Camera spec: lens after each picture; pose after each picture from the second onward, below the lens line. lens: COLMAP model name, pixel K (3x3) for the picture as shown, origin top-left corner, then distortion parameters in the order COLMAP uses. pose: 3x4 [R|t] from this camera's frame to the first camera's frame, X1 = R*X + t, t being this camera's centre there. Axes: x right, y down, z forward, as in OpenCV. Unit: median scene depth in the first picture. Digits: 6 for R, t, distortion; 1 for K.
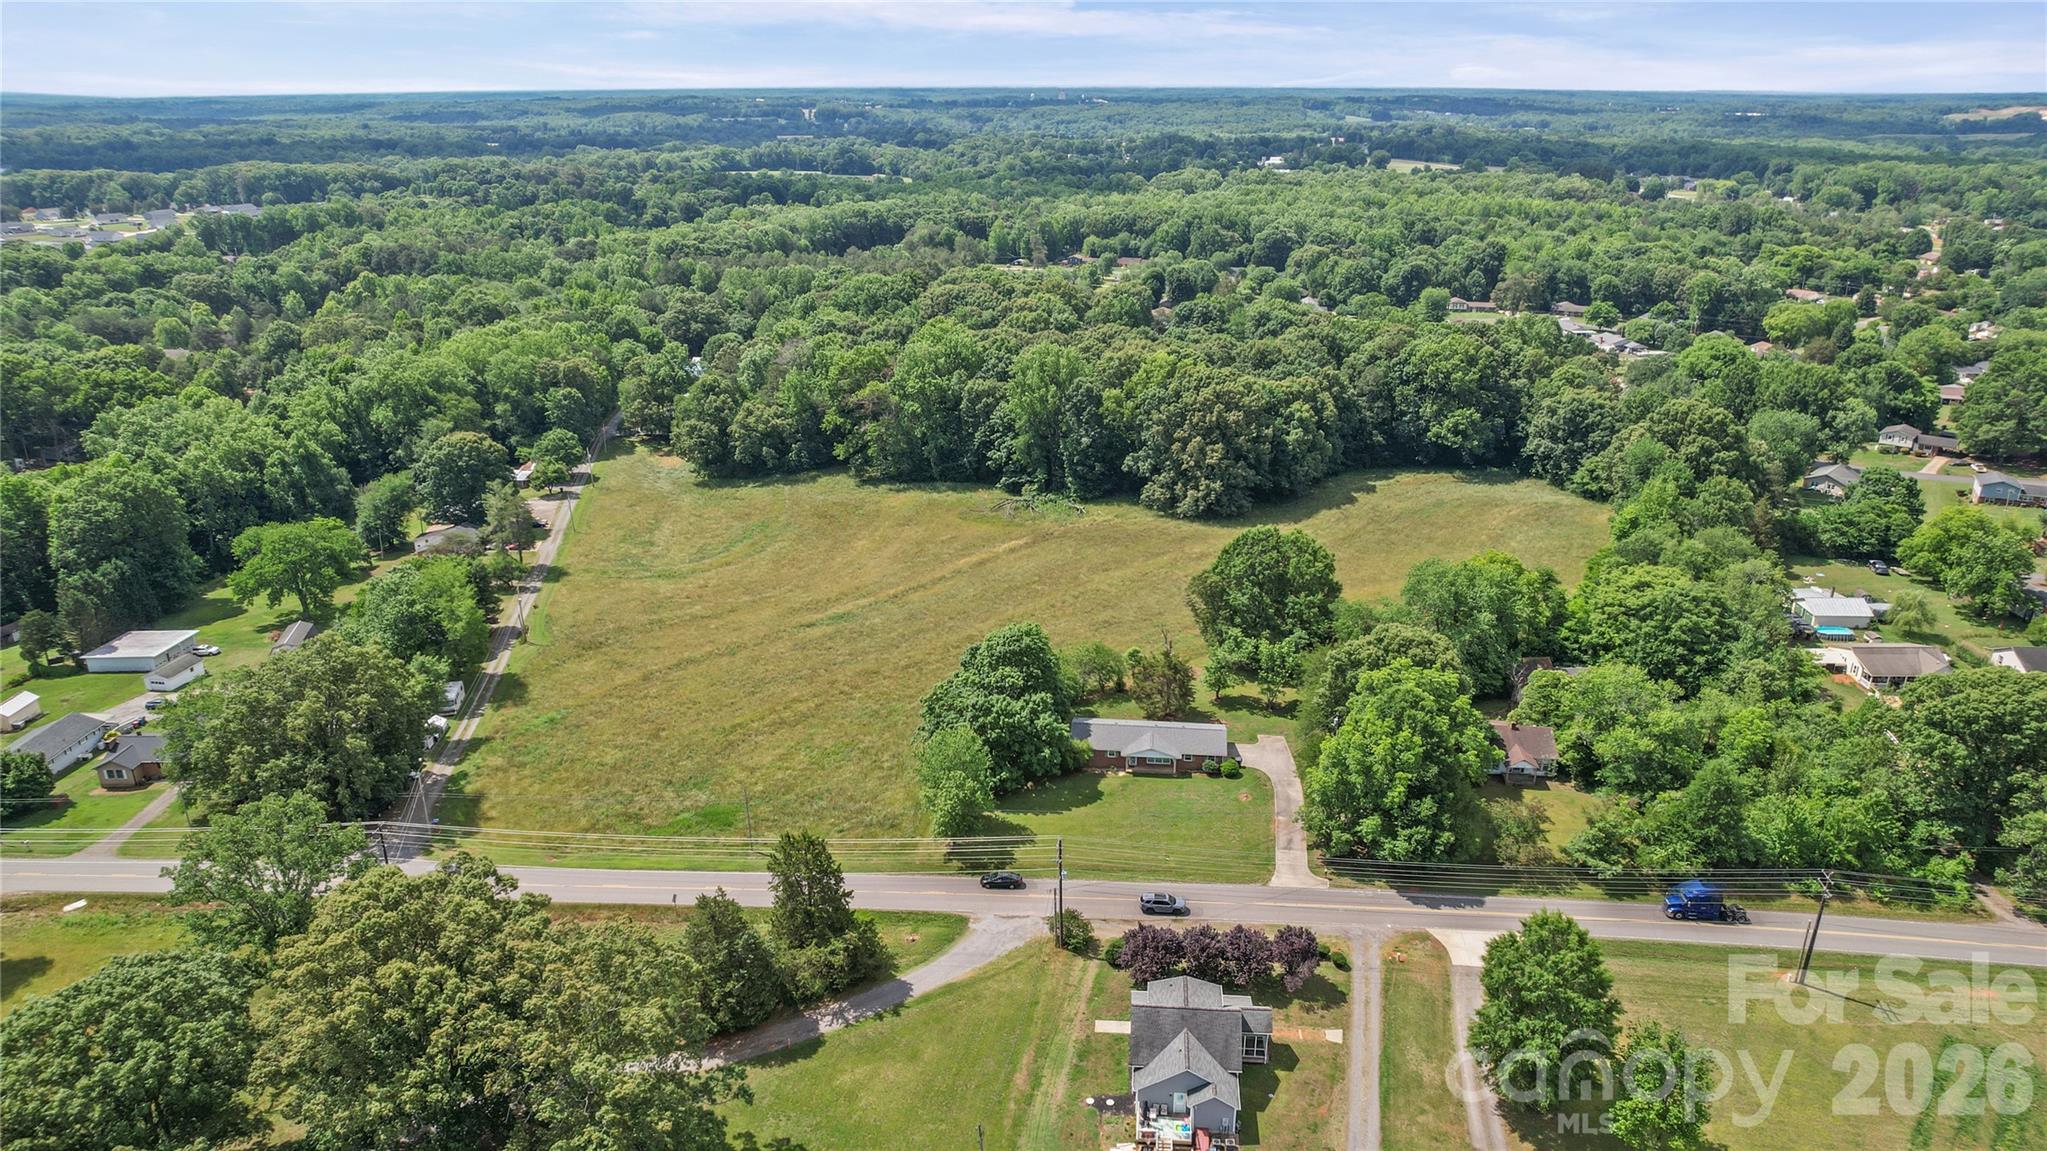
lens RADIAL K [[1457.3, 0, 1023.5], [0, 1457.3, 575.5], [0, 0, 1]] dist [-0.083295, 0.093448]
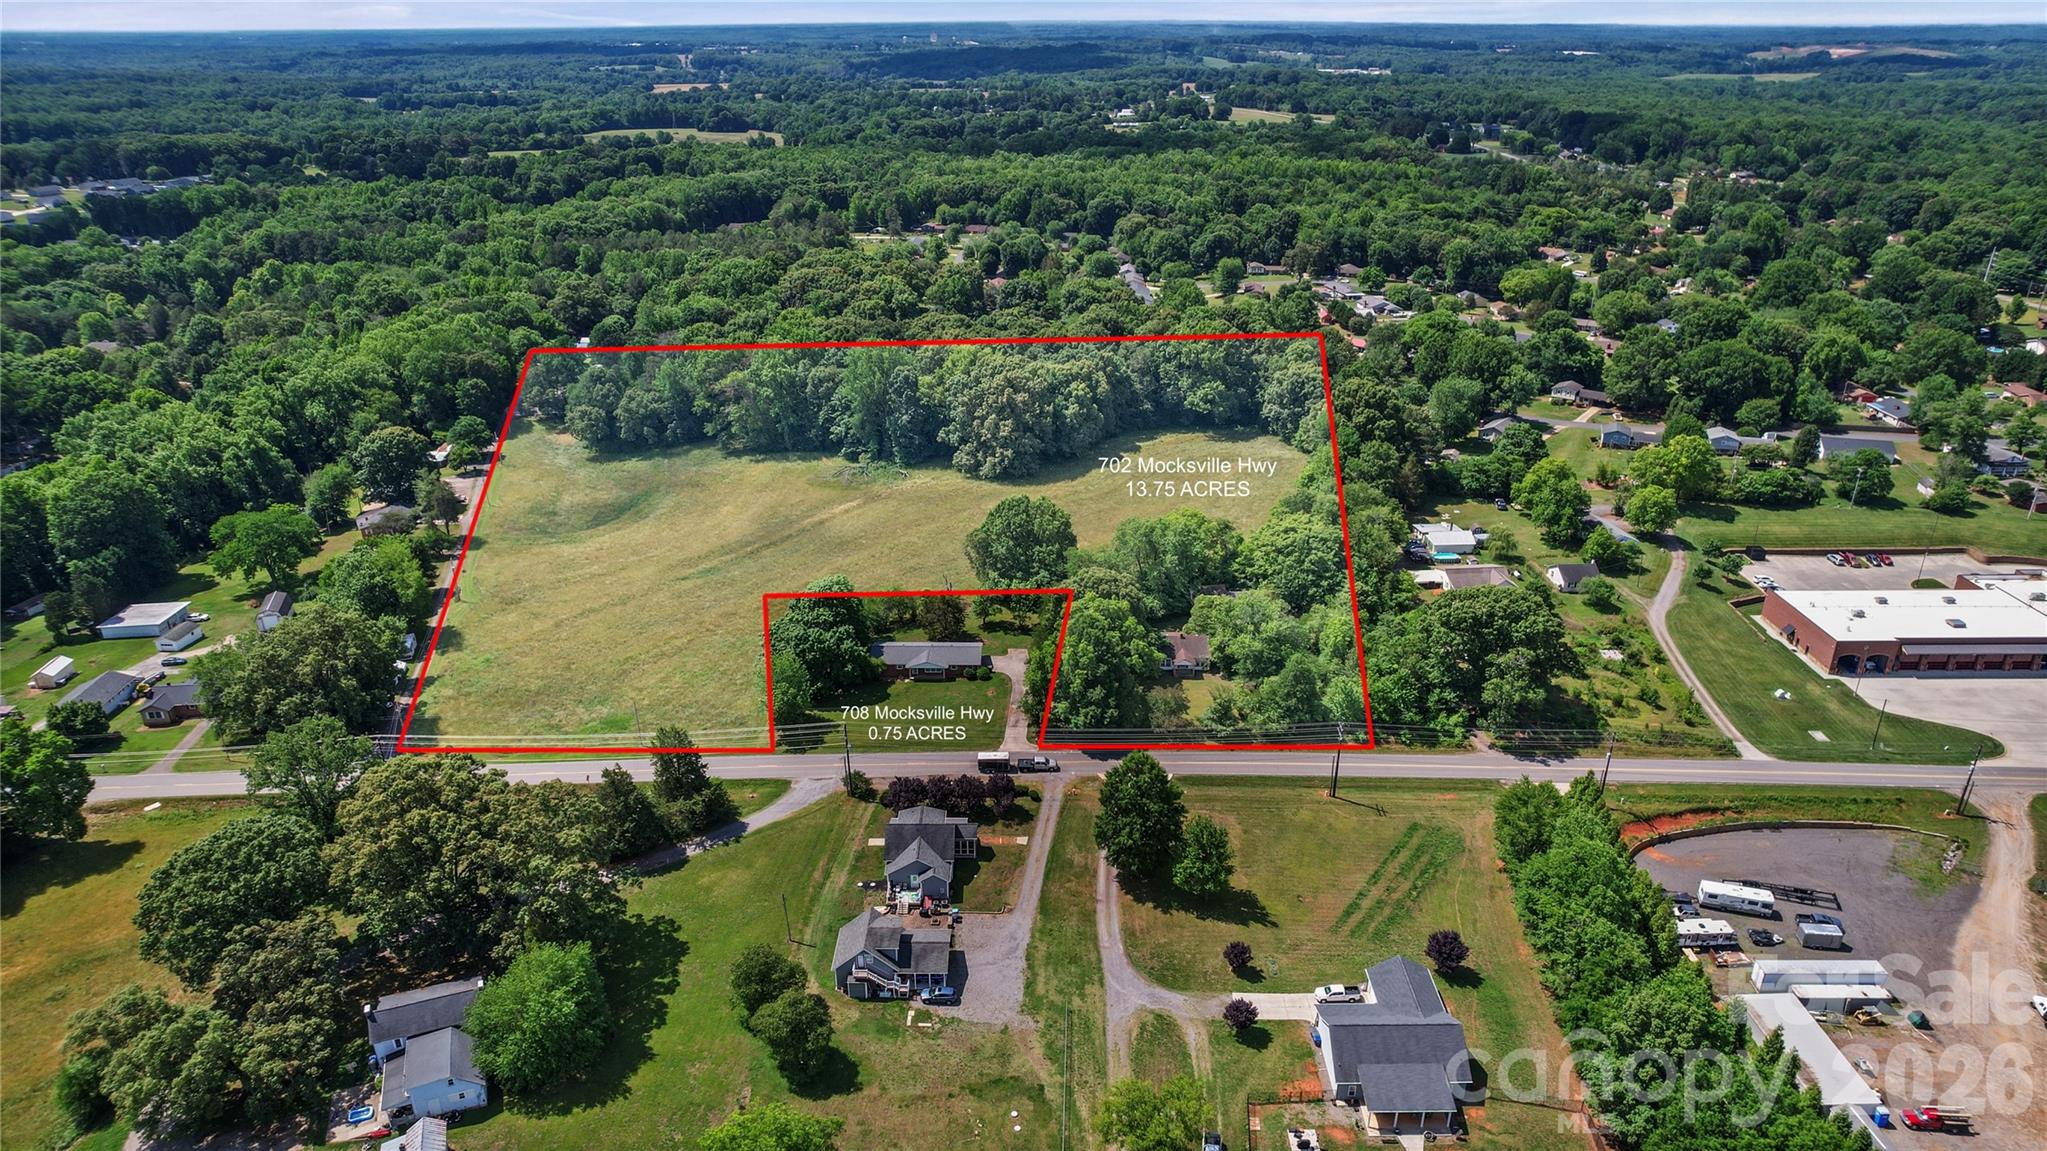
lens RADIAL K [[1443.9, 0, 1046.1], [0, 1443.9, 581.7], [0, 0, 1]] dist [-0.082802, 0.088368]
pose [[0.996047, -0.038375, 0.080112, 0.057673], [0.033592, 0.997620, 0.060220, -0.023510], [-0.082232, -0.057291, 0.994965, -0.240067]]
